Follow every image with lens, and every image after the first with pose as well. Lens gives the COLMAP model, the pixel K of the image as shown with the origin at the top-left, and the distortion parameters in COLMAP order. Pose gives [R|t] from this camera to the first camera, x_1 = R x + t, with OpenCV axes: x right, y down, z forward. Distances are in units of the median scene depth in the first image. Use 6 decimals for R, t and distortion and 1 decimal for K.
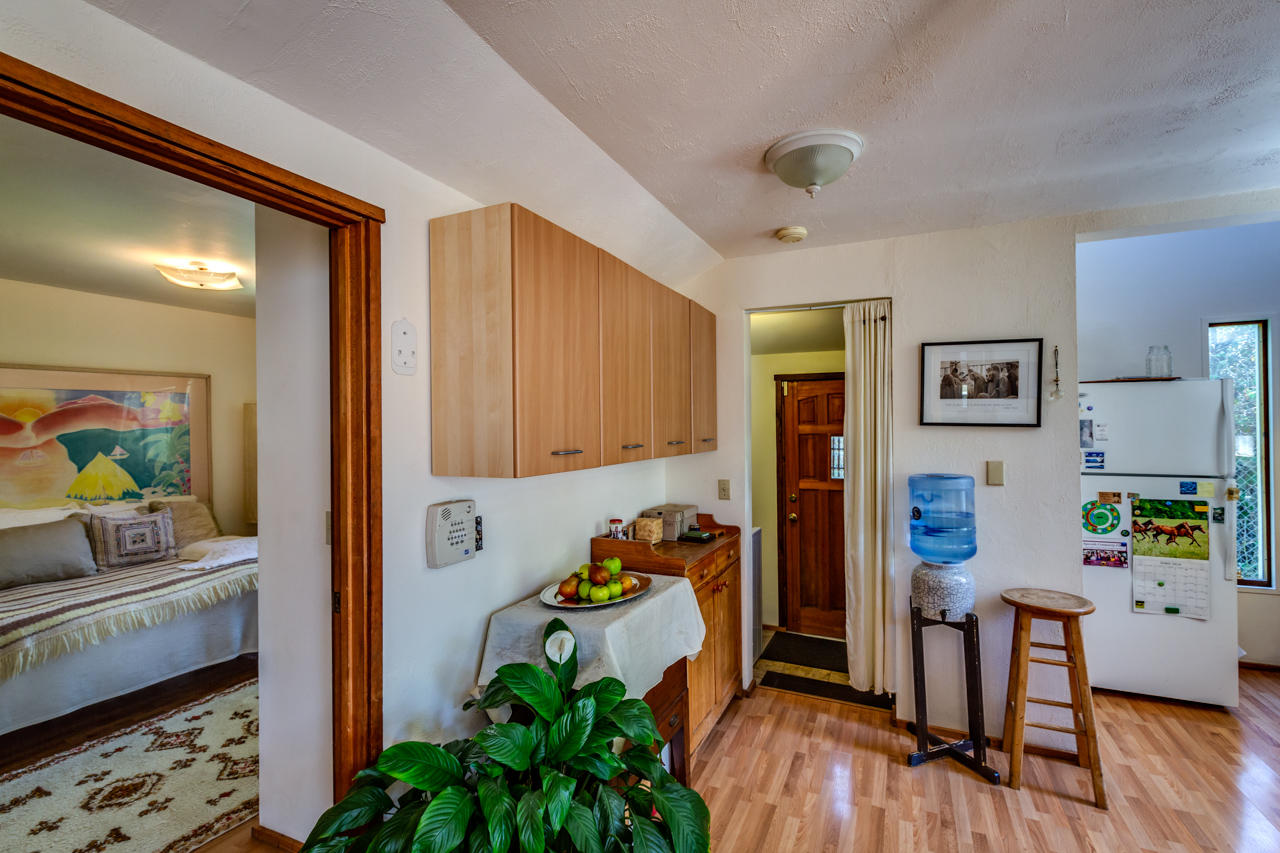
lens RADIAL K [[568.9, 0, 641.1], [0, 568.9, 425.3], [0, 0, 1]] dist [0.001288, -0.001345]
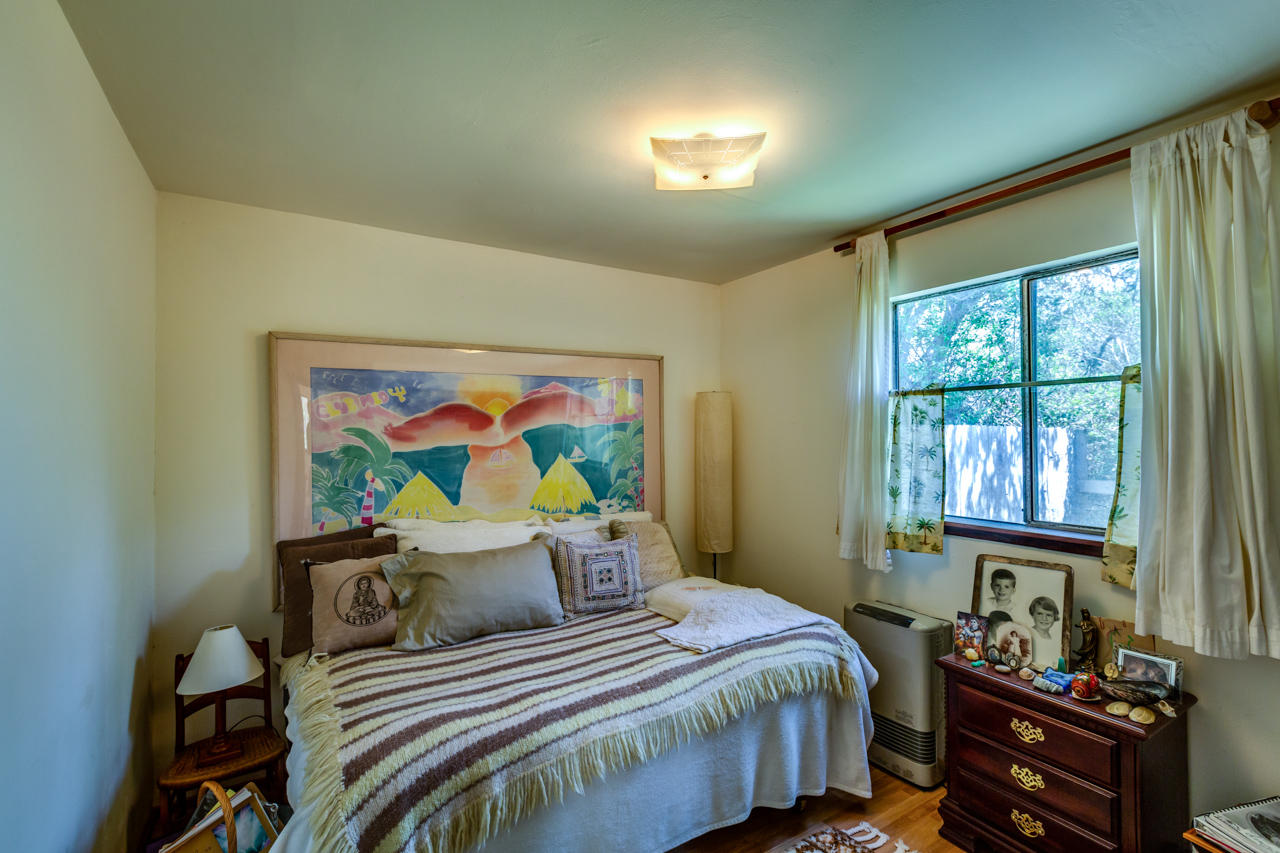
lens RADIAL K [[568.9, 0, 640.5], [0, 568.9, 428.3], [0, 0, 1]] dist [0.001288, -0.001345]
pose [[0.838754, 0.001248, -0.544510, -0.448301], [-0.001898, 0.999998, -0.000633, 0.012849], [0.544508, 0.001564, 0.838754, 0.415235]]
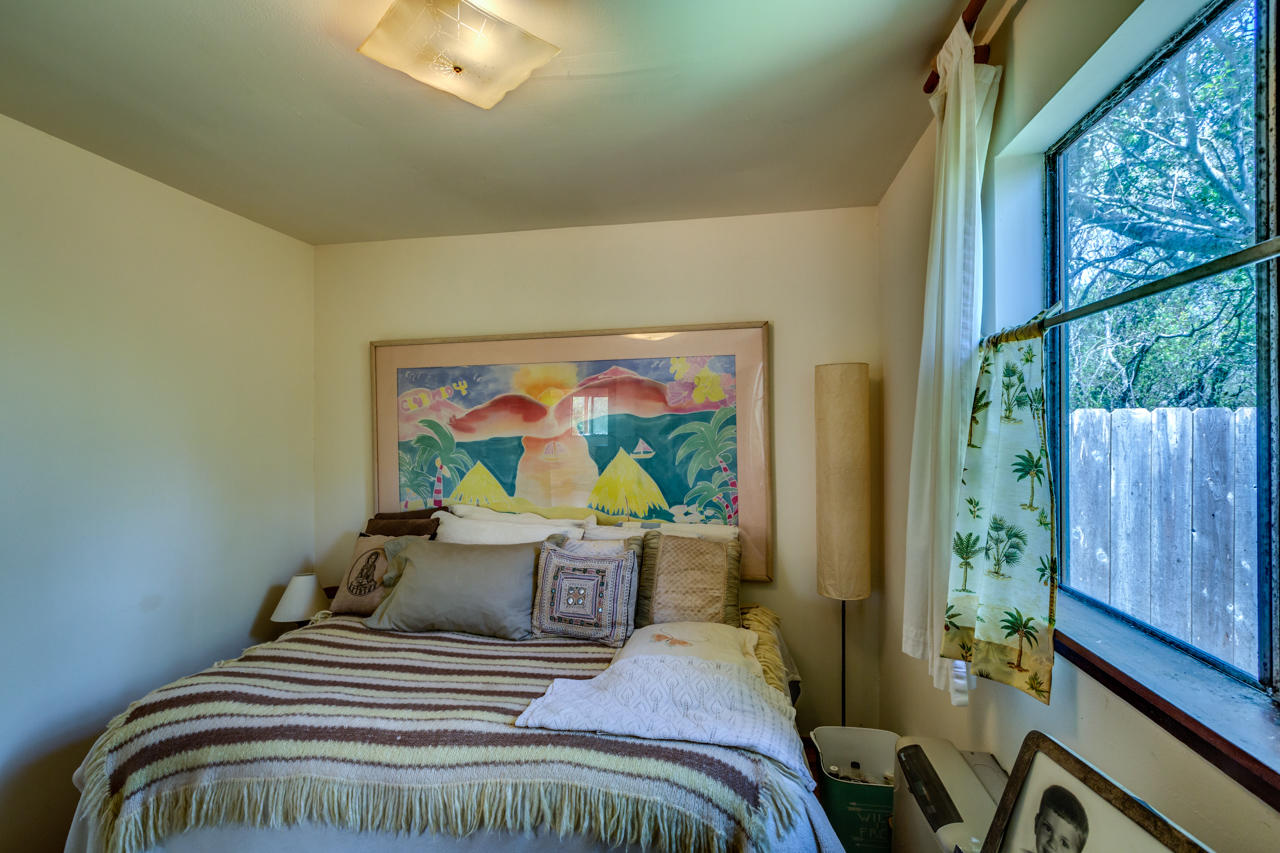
lens RADIAL K [[568.9, 0, 642.4], [0, 568.9, 427.9], [0, 0, 1]] dist [0.001288, -0.001345]
pose [[0.256244, 0.012038, -0.966537, -0.287091], [0.004824, 0.999894, 0.013732, 0.014369], [0.966600, -0.008181, 0.256159, 0.900955]]
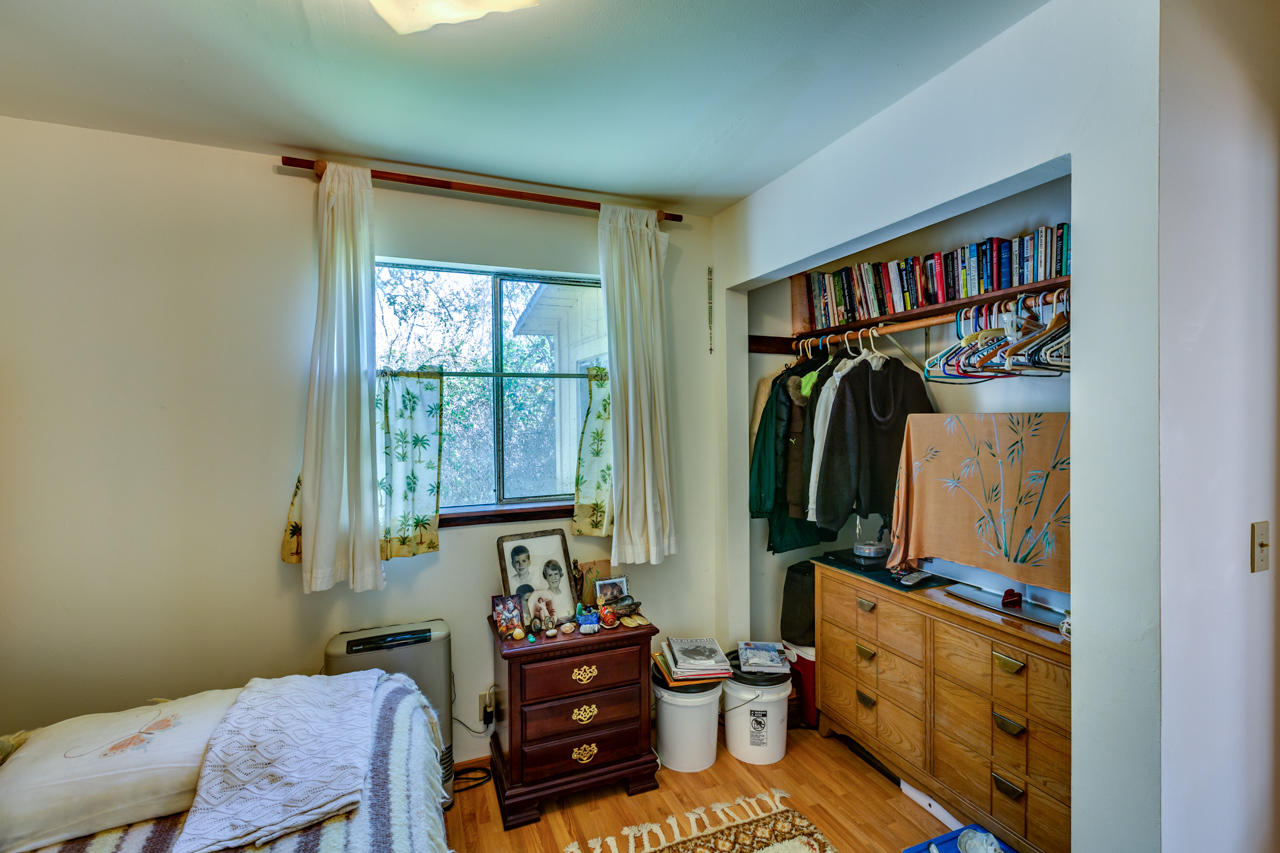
lens RADIAL K [[568.9, 0, 642.6], [0, 568.9, 424.6], [0, 0, 1]] dist [0.001288, -0.001345]
pose [[0.675190, -0.009940, 0.737577, -0.826707], [-0.000965, 0.999896, 0.014358, 0.013202], [-0.737643, -0.010406, 0.675111, 0.585489]]
